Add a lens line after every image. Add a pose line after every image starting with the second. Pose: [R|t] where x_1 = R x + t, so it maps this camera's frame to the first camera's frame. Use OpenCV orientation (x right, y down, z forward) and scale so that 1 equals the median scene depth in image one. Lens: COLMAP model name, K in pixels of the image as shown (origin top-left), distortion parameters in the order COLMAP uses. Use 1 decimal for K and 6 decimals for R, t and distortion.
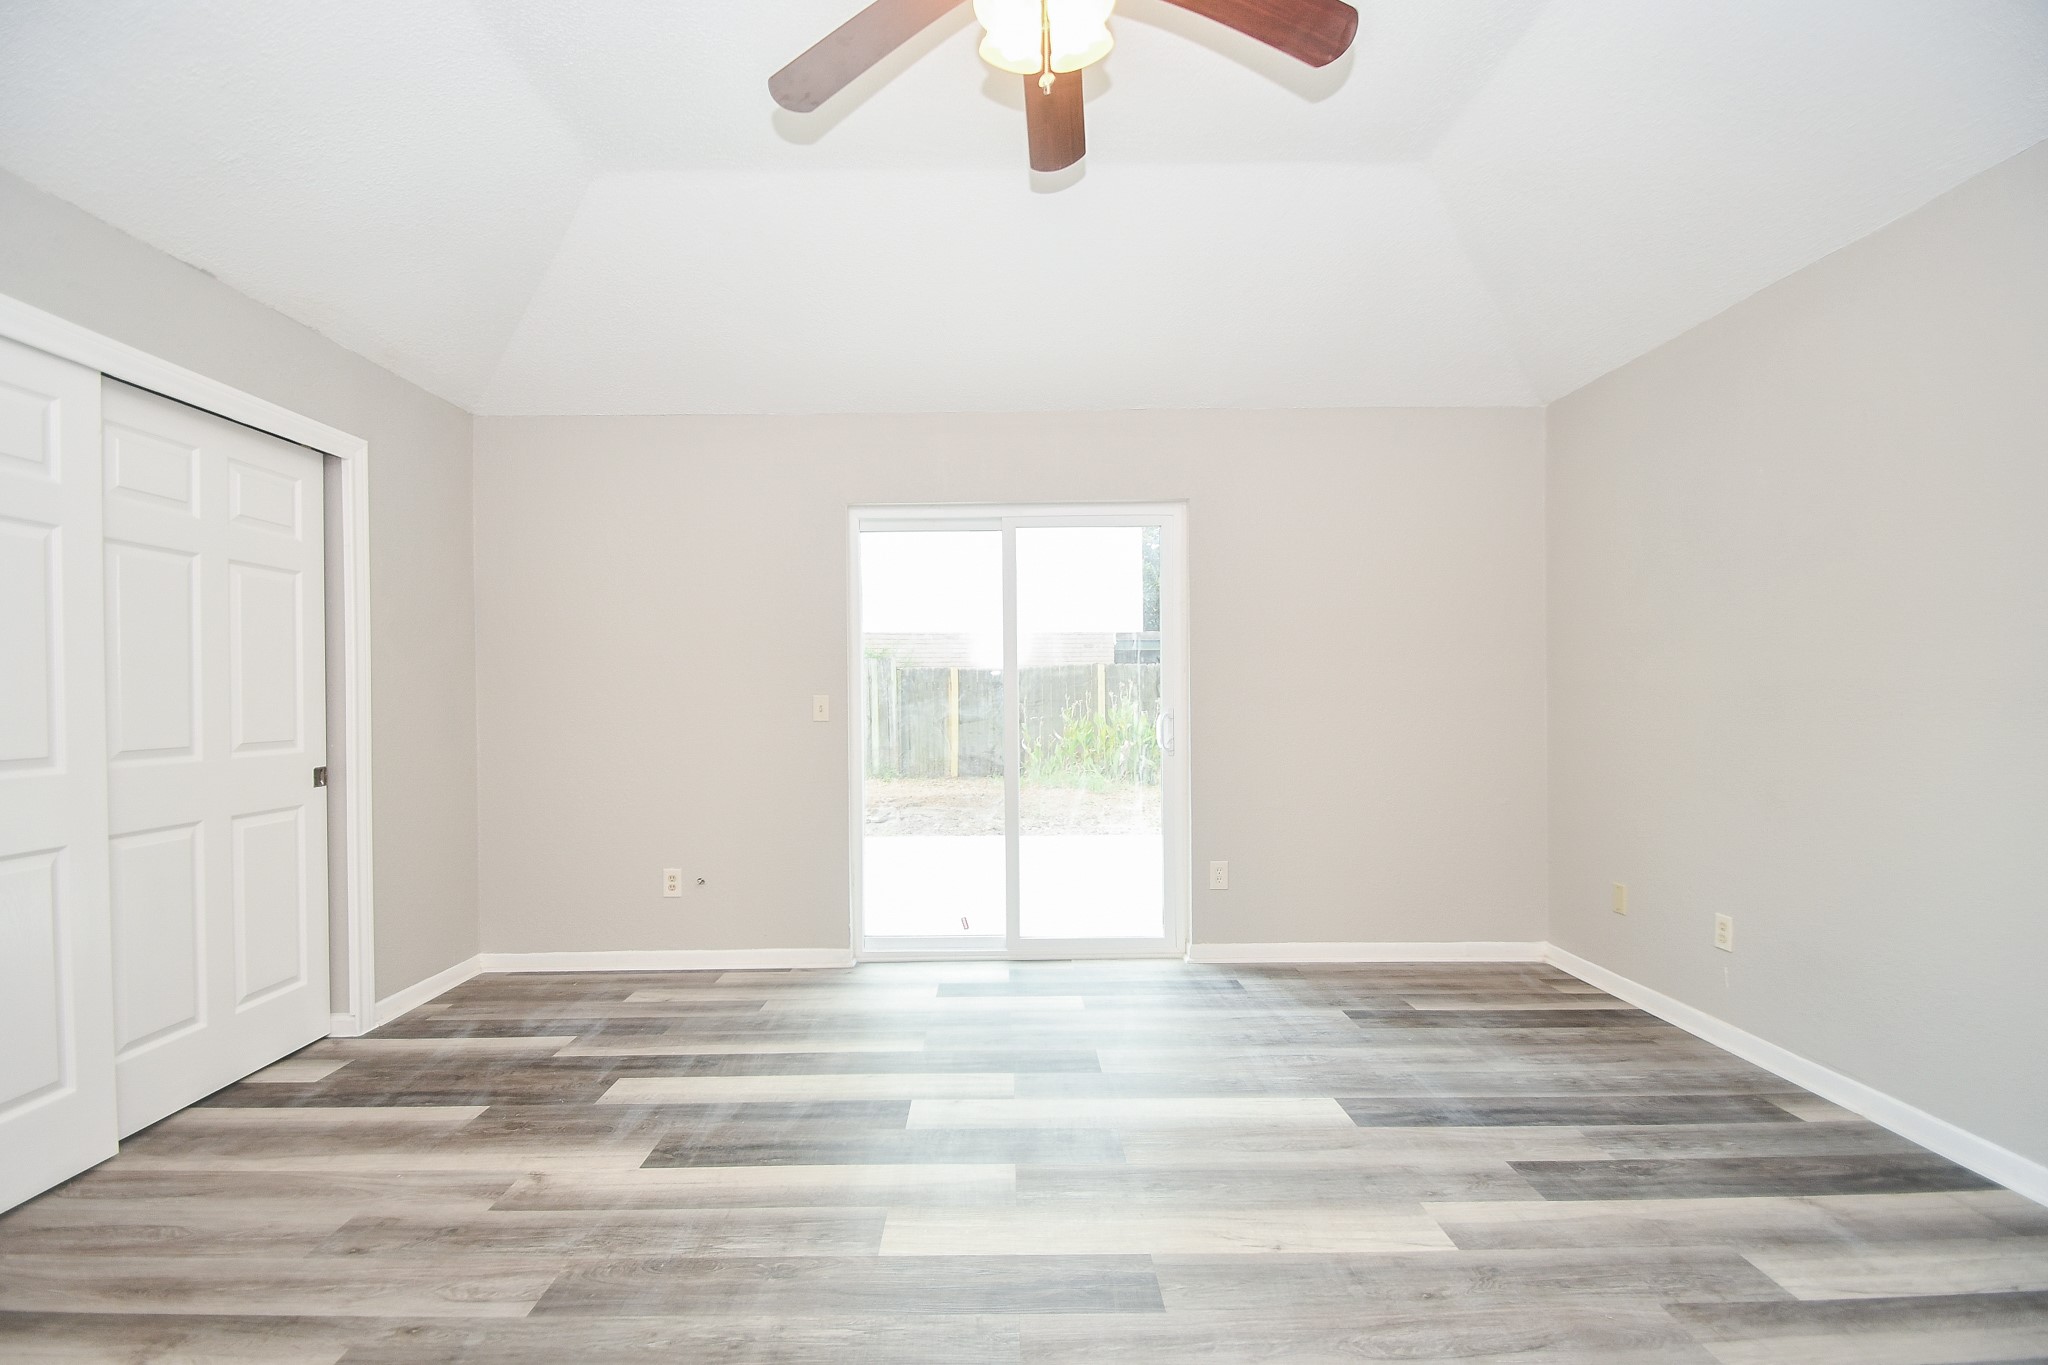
lens RADIAL K [[928.3, 0, 995.1], [0, 928.3, 691.4], [0, 0, 1]] dist [0.021660, -0.021688]
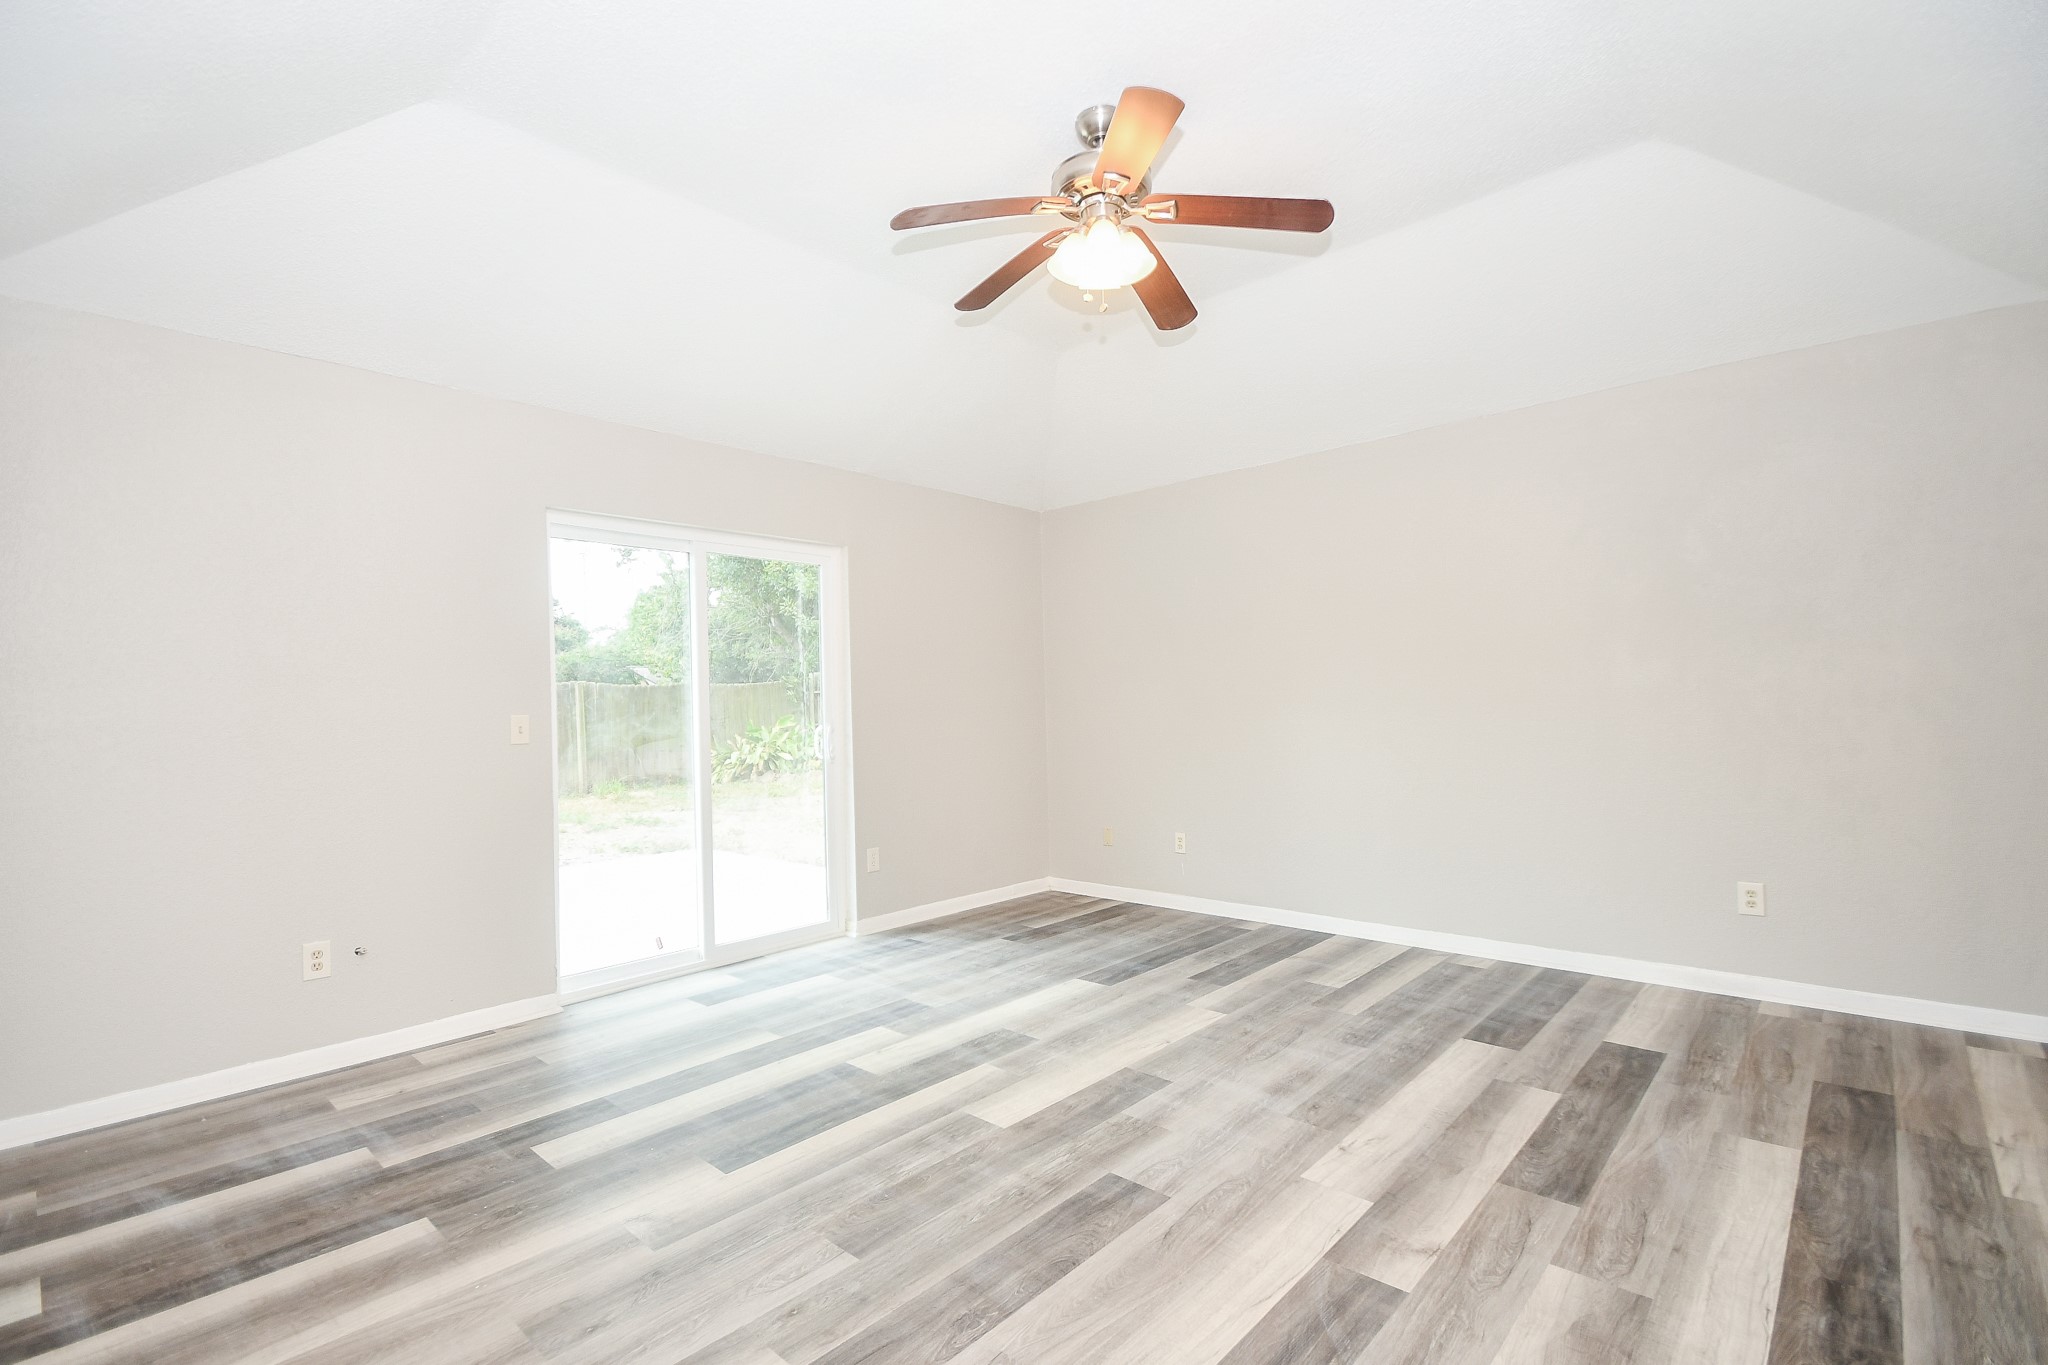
lens RADIAL K [[938.1, 0, 1024.0], [0, 938.1, 682.5], [0, 0, 1]] dist [0.025491, -0.022135]
pose [[0.670740, 0.012217, 0.741592, -0.769894], [0.014809, 0.999444, -0.029859, 0.010791], [-0.741545, 0.031009, 0.670186, 0.046850]]
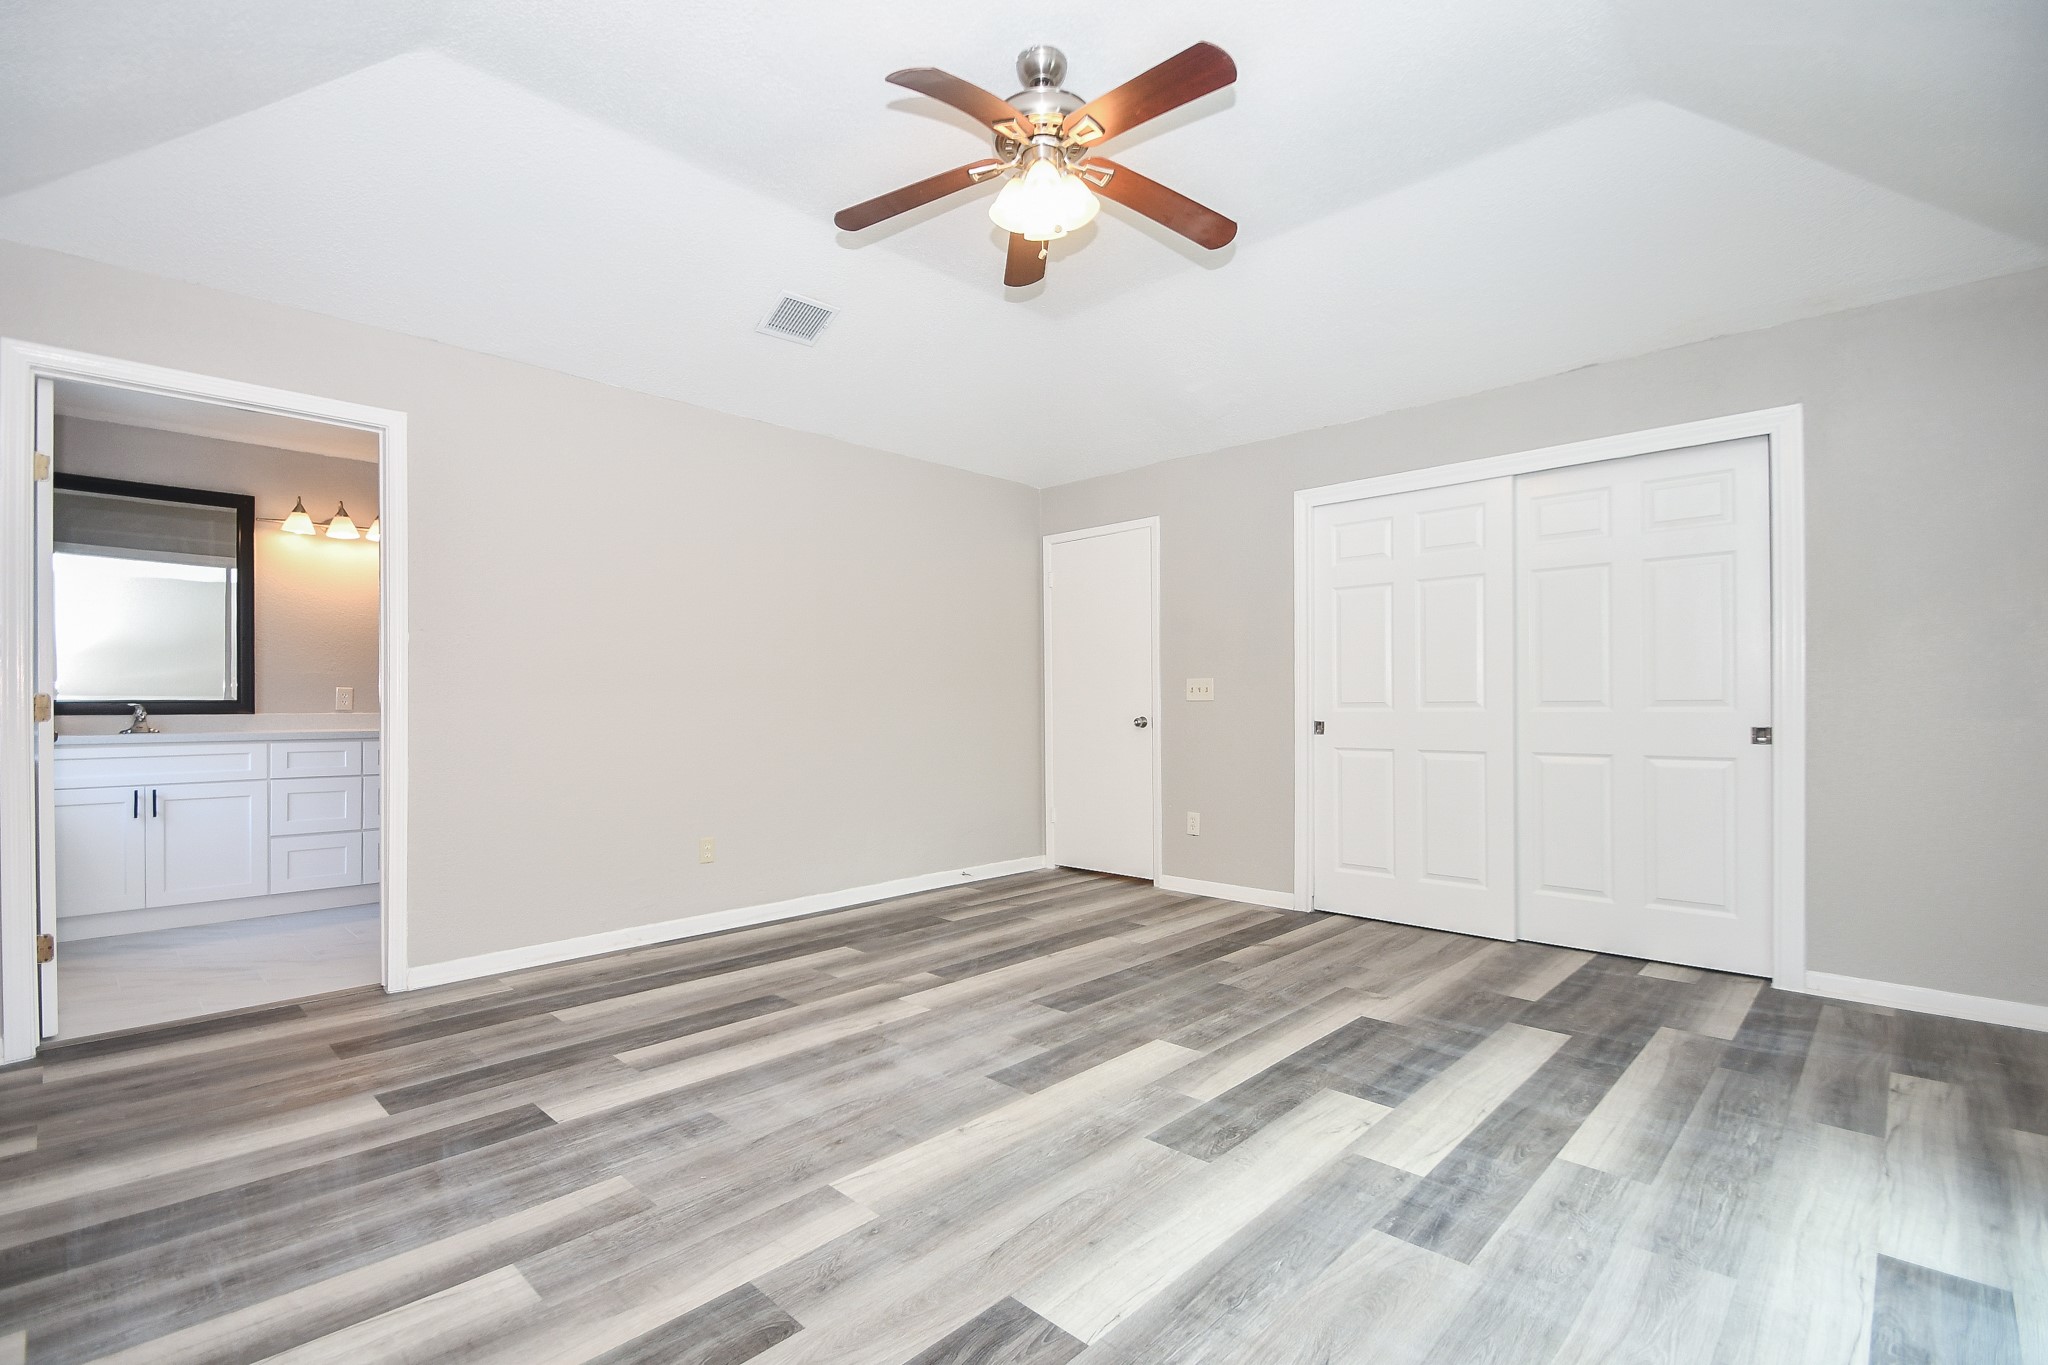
lens RADIAL K [[928.3, 0, 995.1], [0, 928.3, 691.4], [0, 0, 1]] dist [0.021660, -0.021688]
pose [[-0.709375, -0.002533, -0.704826, 0.763934], [0.010588, 0.999842, -0.014251, 0.052236], [0.704751, -0.017572, -0.709237, 1.306770]]
